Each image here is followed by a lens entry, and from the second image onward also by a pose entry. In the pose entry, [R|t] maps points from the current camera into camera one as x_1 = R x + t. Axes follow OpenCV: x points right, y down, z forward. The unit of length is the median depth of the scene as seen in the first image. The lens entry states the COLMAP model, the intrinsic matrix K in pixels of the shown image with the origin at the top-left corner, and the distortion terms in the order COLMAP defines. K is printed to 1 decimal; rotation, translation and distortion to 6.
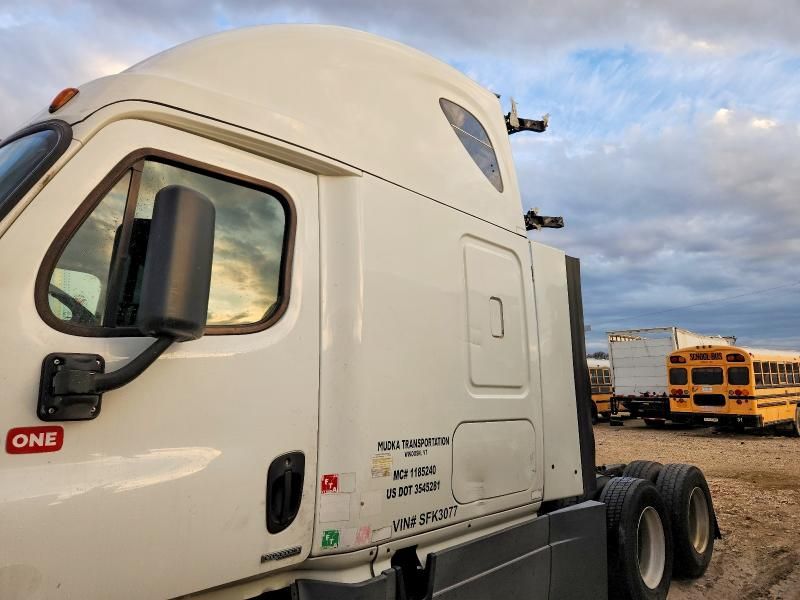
lens RADIAL K [[543.2, 0, 385.5], [0, 543.2, 293.9], [0, 0, 1]] dist [0.061776, -0.049281]
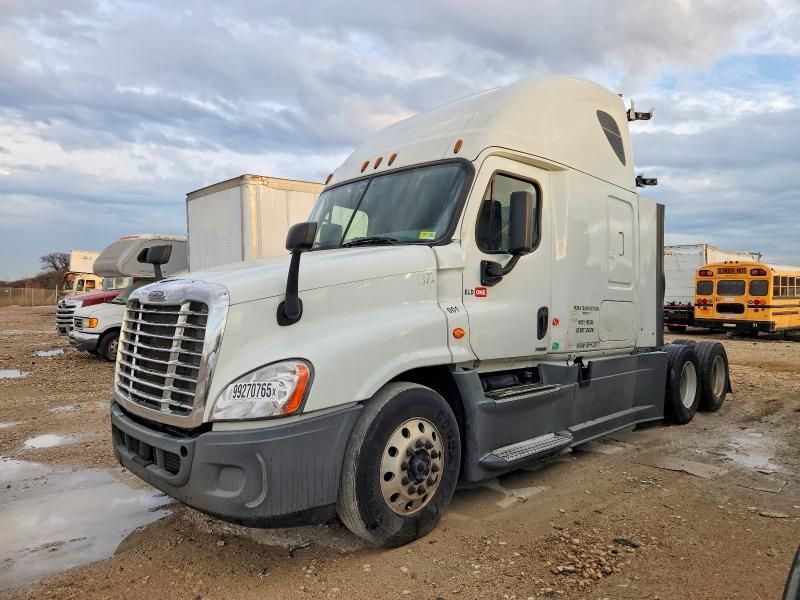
lens RADIAL K [[543.2, 0, 385.5], [0, 543.2, 293.9], [0, 0, 1]] dist [0.061776, -0.049281]
pose [[0.999276, 0.022462, -0.030703, -0.179586], [-0.017110, 0.986210, 0.164611, -0.027198], [0.033977, -0.163967, 0.985881, -0.286057]]
